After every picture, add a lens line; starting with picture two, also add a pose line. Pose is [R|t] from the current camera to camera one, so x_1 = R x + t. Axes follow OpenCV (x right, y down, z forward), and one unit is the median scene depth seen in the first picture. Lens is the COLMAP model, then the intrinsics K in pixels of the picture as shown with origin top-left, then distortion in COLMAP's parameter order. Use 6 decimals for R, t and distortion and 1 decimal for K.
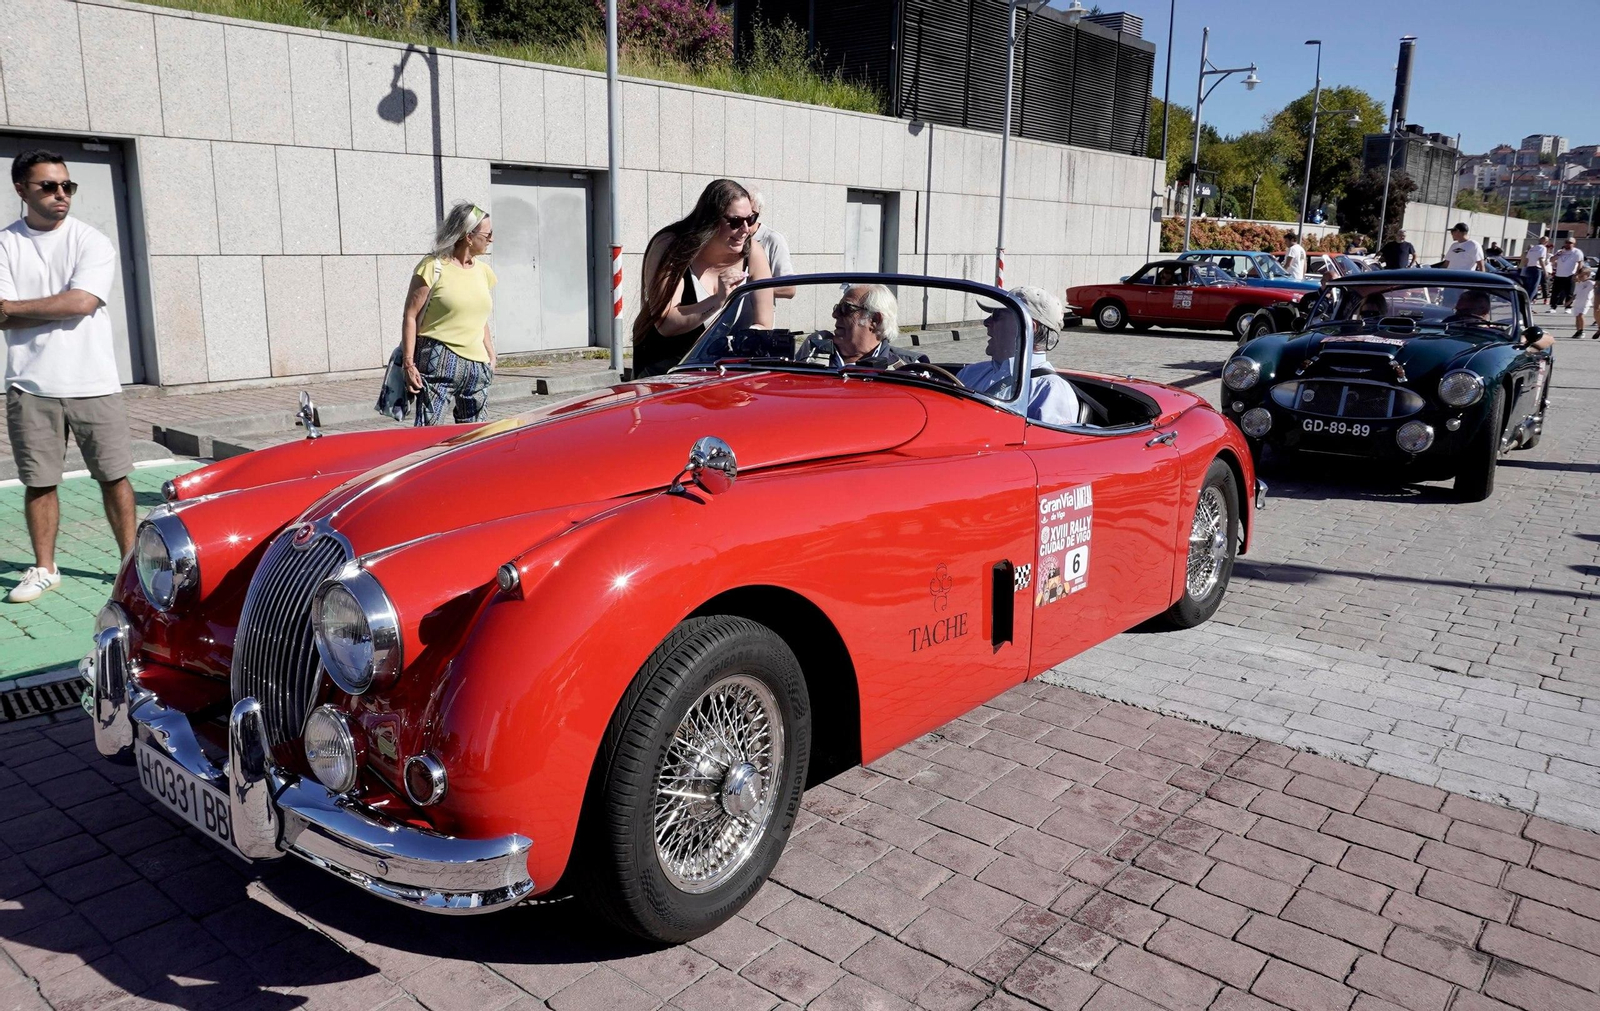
lens RADIAL K [[1127.6, 0, 800.0], [0, 1127.6, 505.5], [0, 0, 1]] dist [-0.040815, 0.032910]
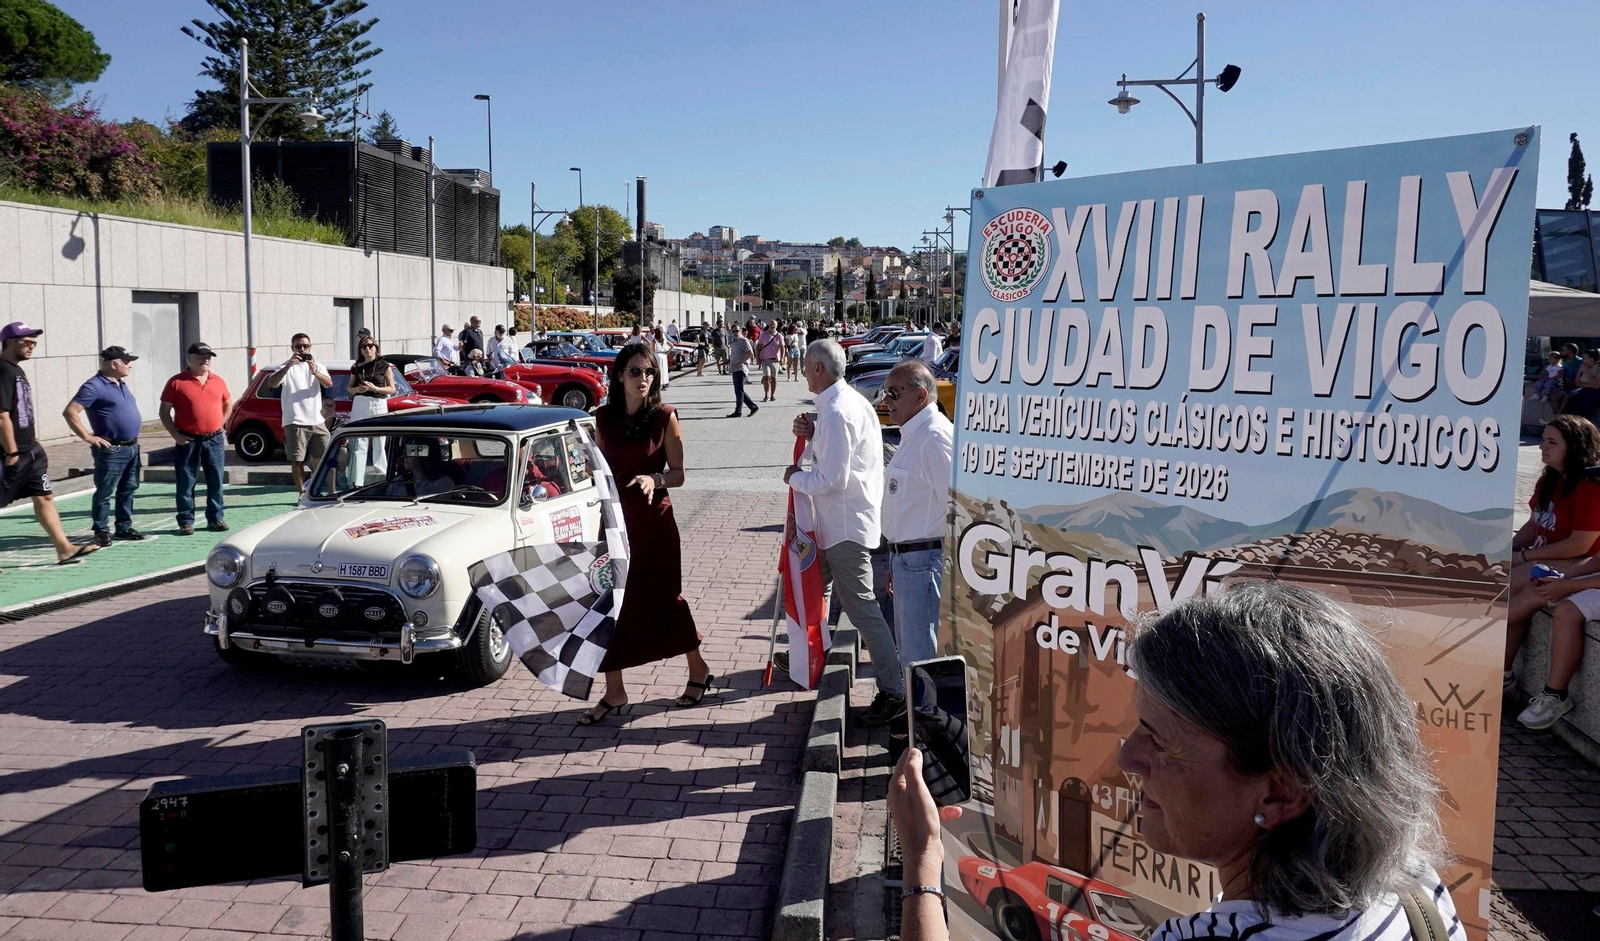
lens RADIAL K [[1510.7, 0, 800.0], [0, 1510.7, 470.5], [0, 0, 1]] dist [-0.002367, 0.004054]
pose [[0.805018, -0.072437, 0.588812, -0.491181], [0.129065, 0.990129, -0.054649, 0.092364], [-0.579041, 0.119988, 0.806421, -0.680681]]
